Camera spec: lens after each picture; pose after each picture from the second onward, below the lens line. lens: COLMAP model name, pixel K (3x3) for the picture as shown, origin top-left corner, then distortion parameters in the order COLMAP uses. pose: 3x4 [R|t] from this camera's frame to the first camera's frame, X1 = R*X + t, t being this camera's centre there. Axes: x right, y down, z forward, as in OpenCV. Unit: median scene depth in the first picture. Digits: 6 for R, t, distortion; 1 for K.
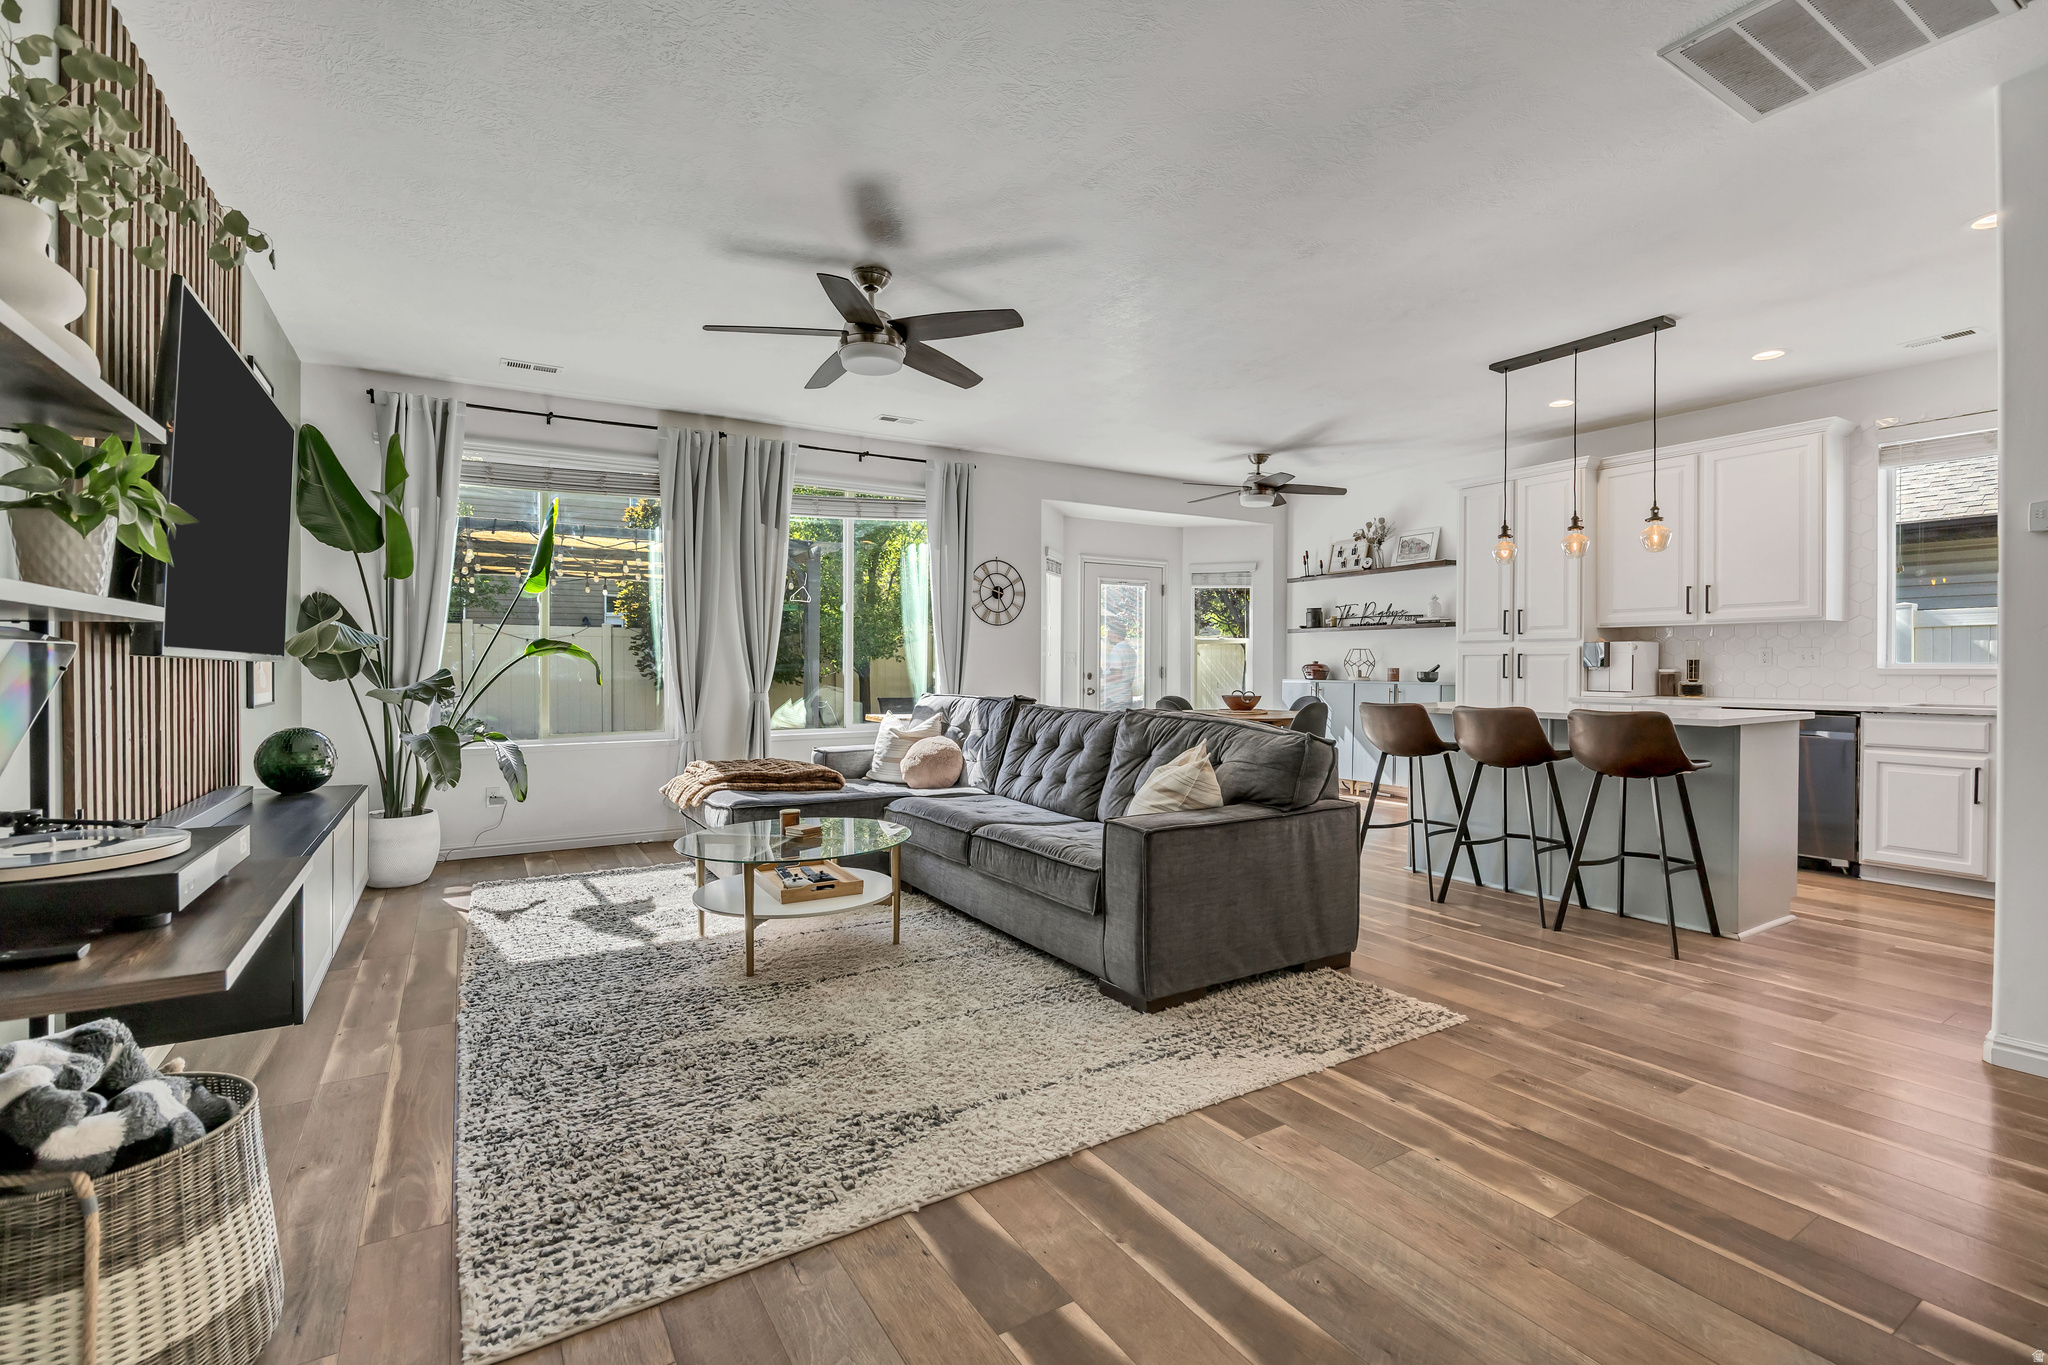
lens RADIAL K [[911.4, 0, 1017.5], [0, 911.4, 679.9], [0, 0, 1]] dist [-0.015421, 0.000273]
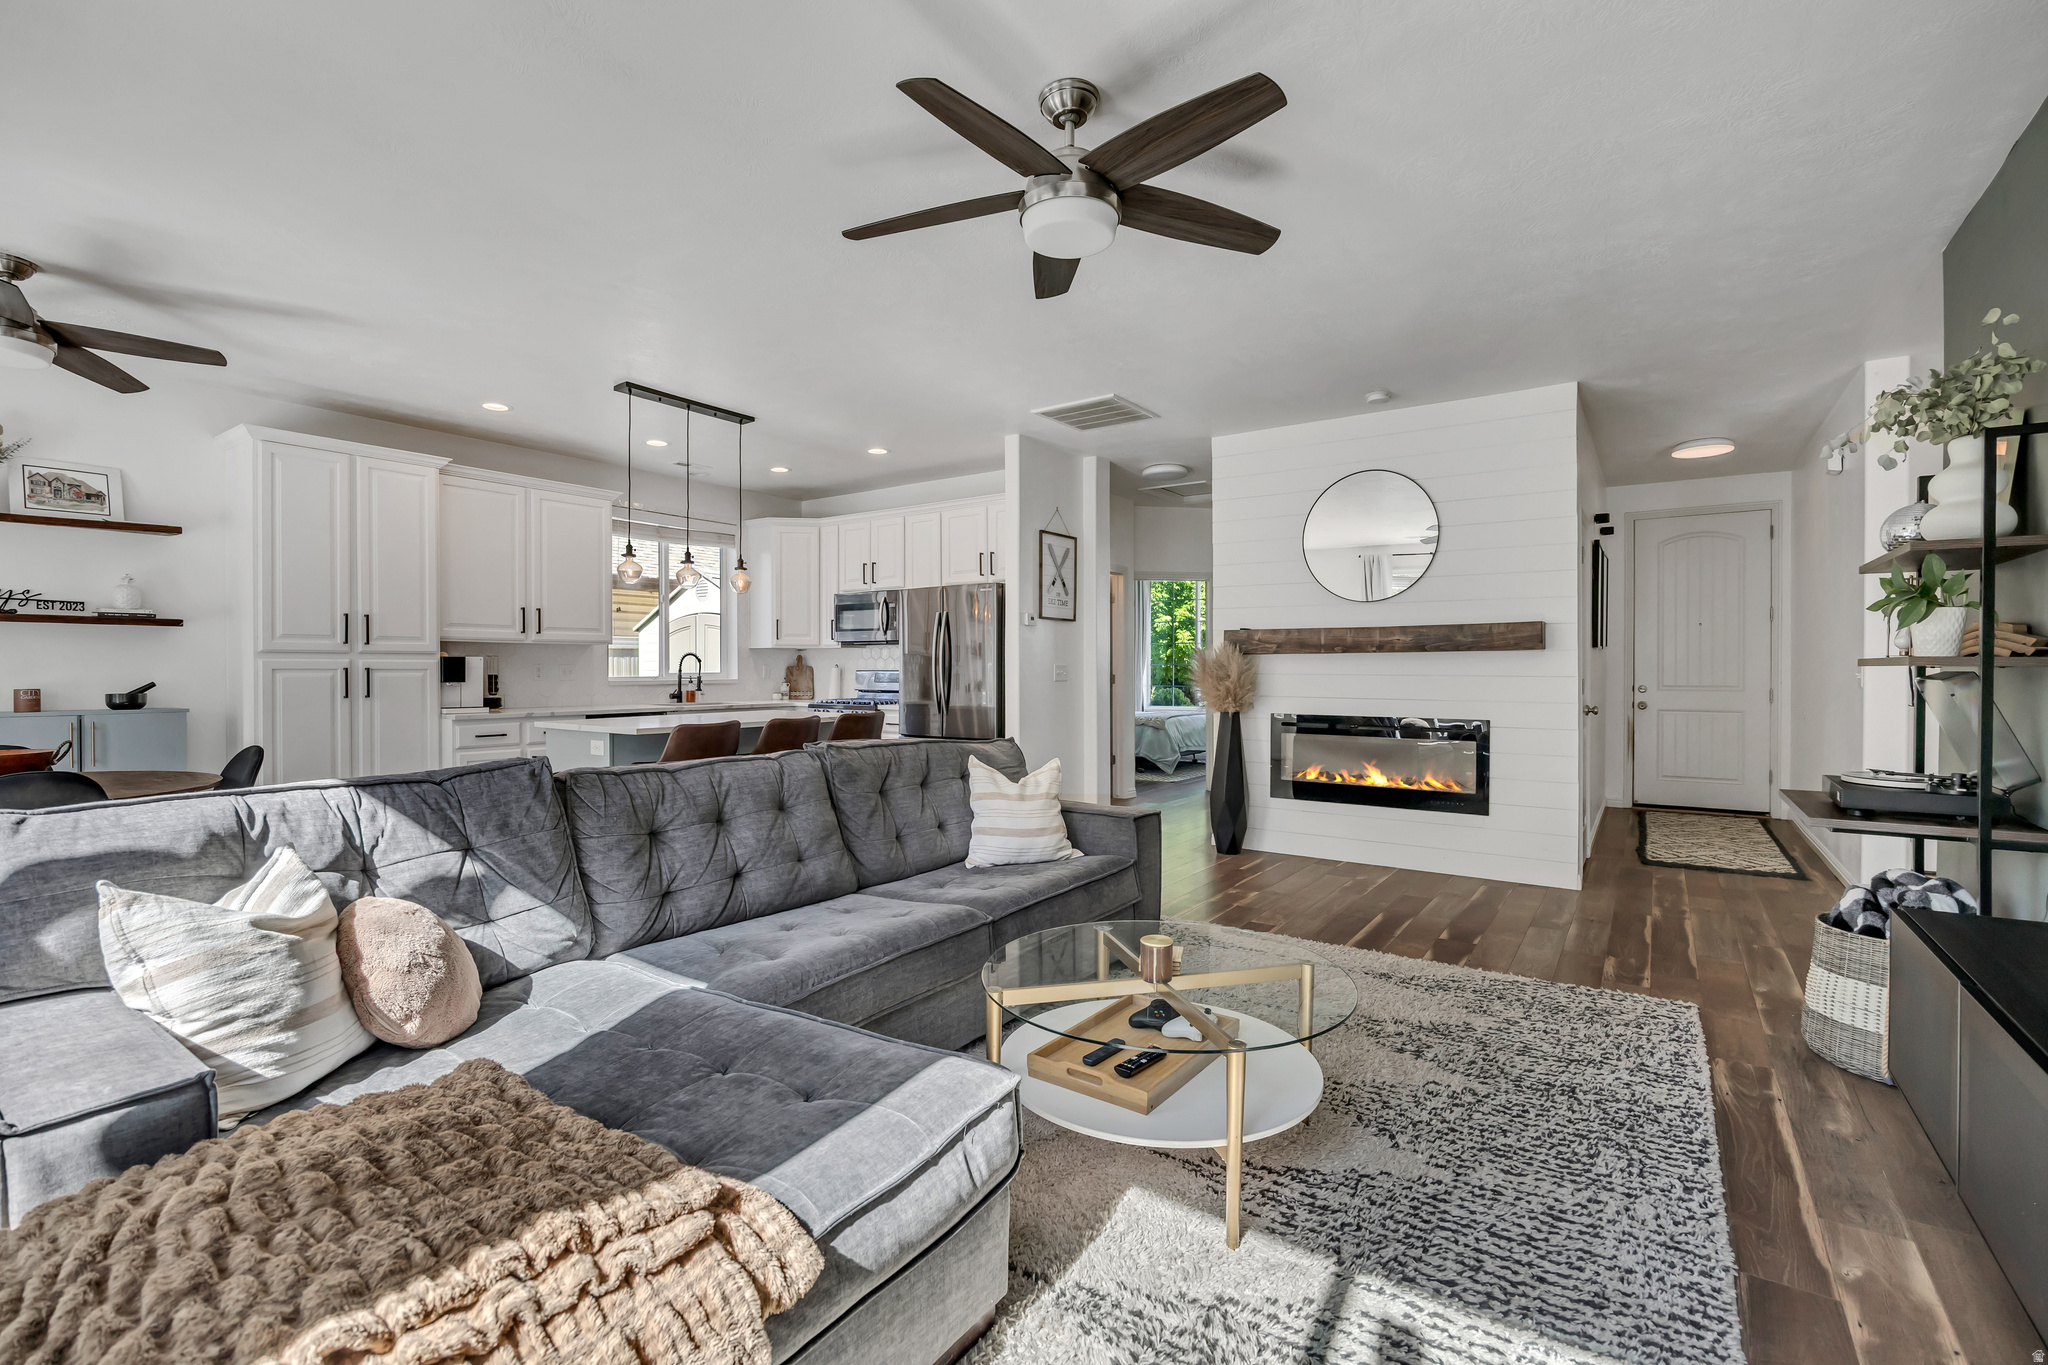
lens RADIAL K [[911.4, 0, 1036.1], [0, 911.4, 687.1], [0, 0, 1]] dist [-0.015421, 0.000273]
pose [[-0.406714, -0.016890, 0.913399, -0.566996], [0.015423, 0.999560, 0.025350, -0.028209], [-0.913425, 0.024397, -0.406274, 0.970199]]
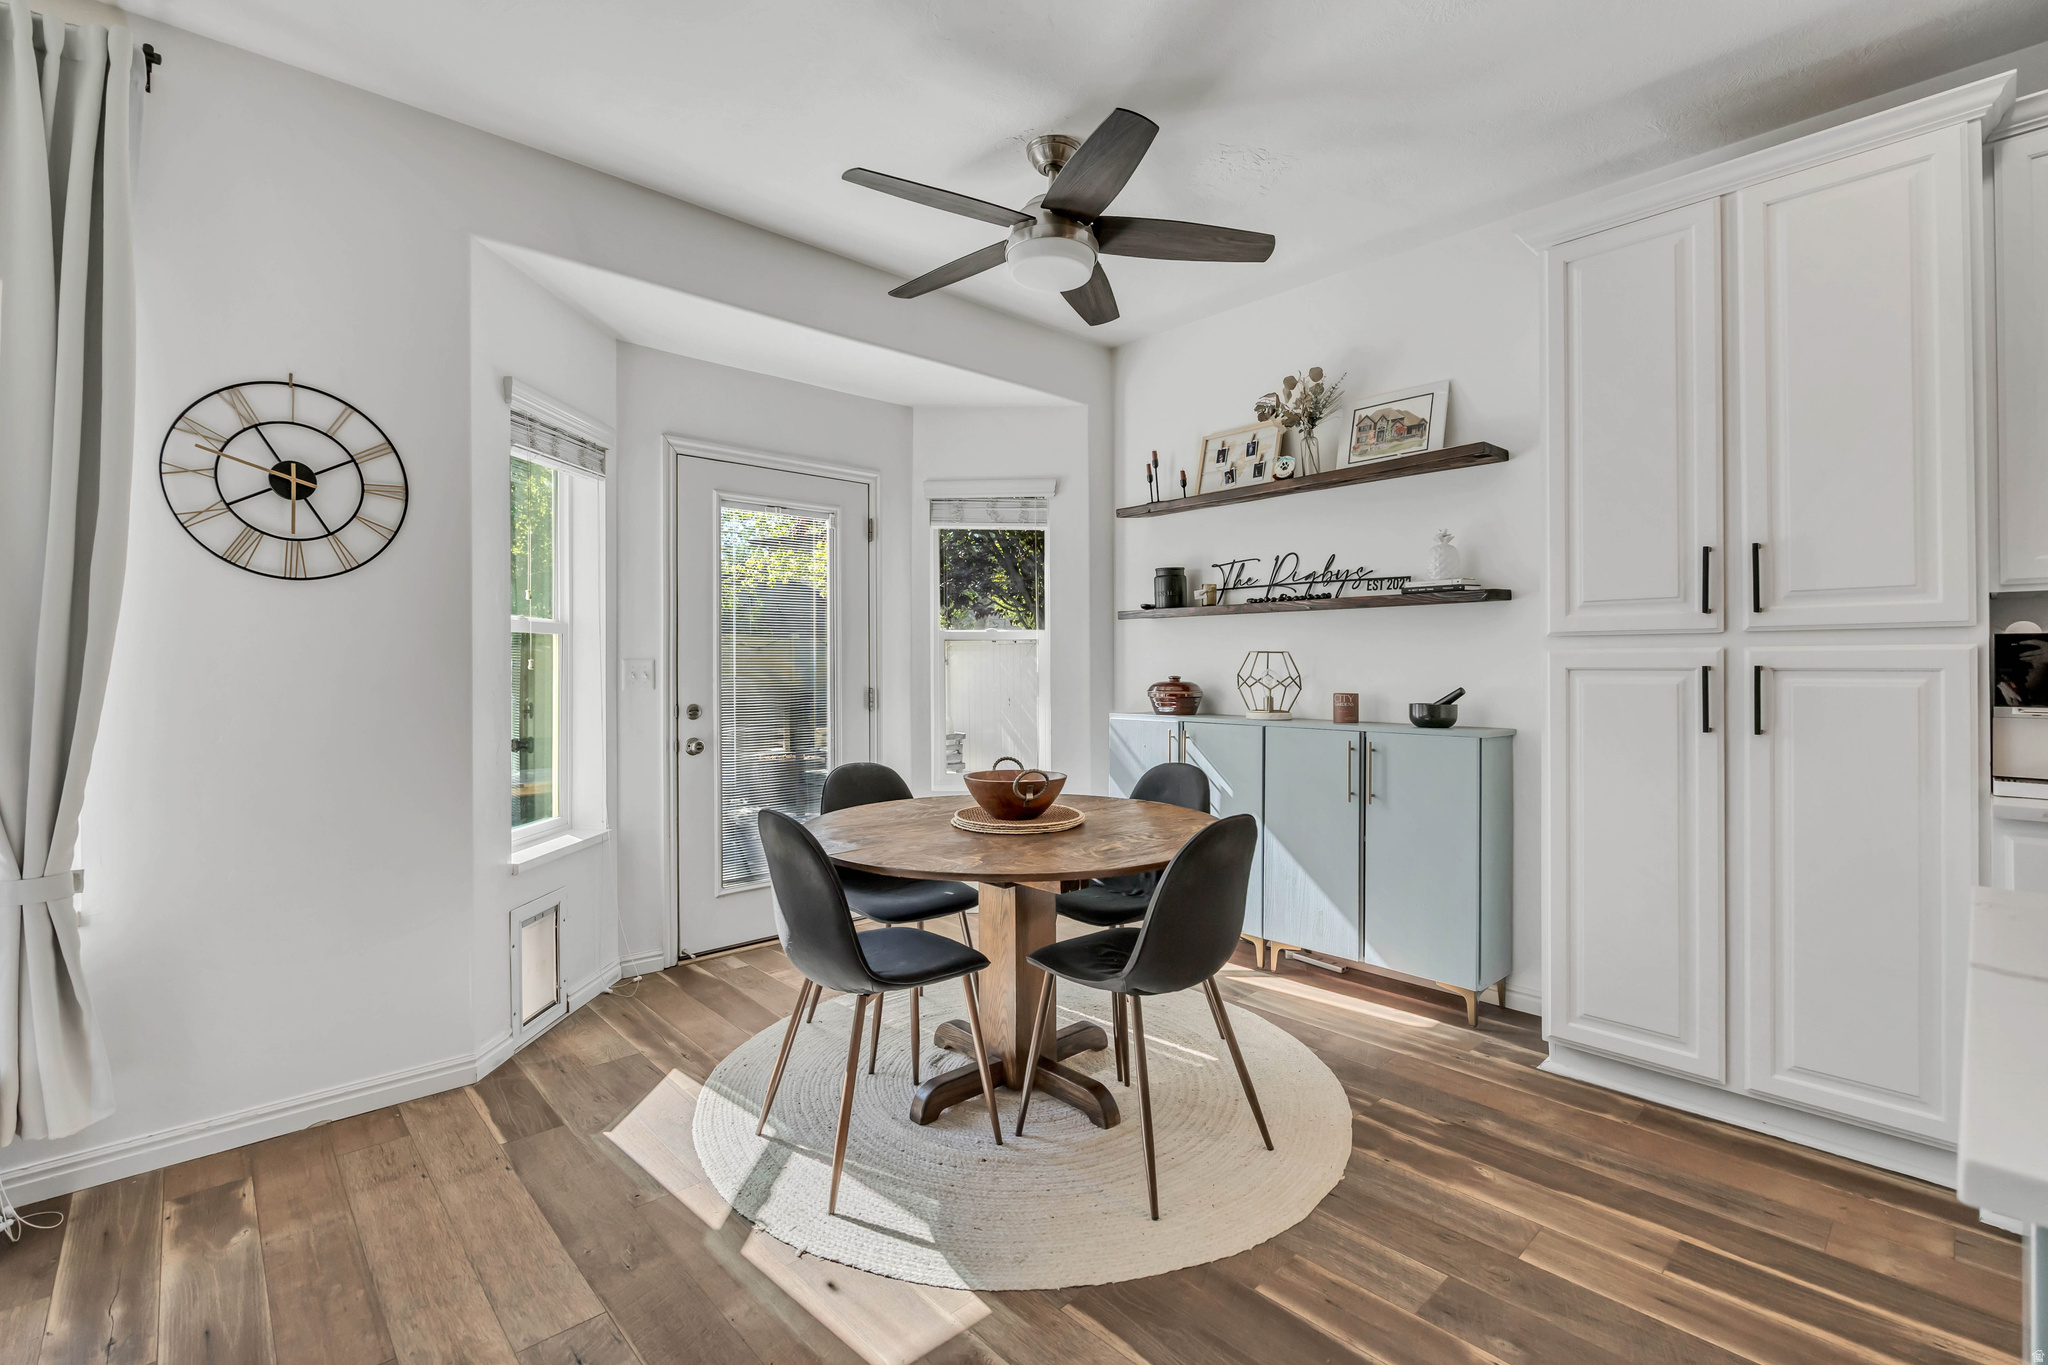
lens RADIAL K [[911.4, 0, 1009.0], [0, 911.4, 662.7], [0, 0, 1]] dist [-0.015421, 0.000273]
pose [[0.981196, -0.000830, 0.193015, 0.239584], [0.004677, 0.999799, -0.019476, -0.030662], [-0.192960, 0.020013, 0.981003, 0.881104]]
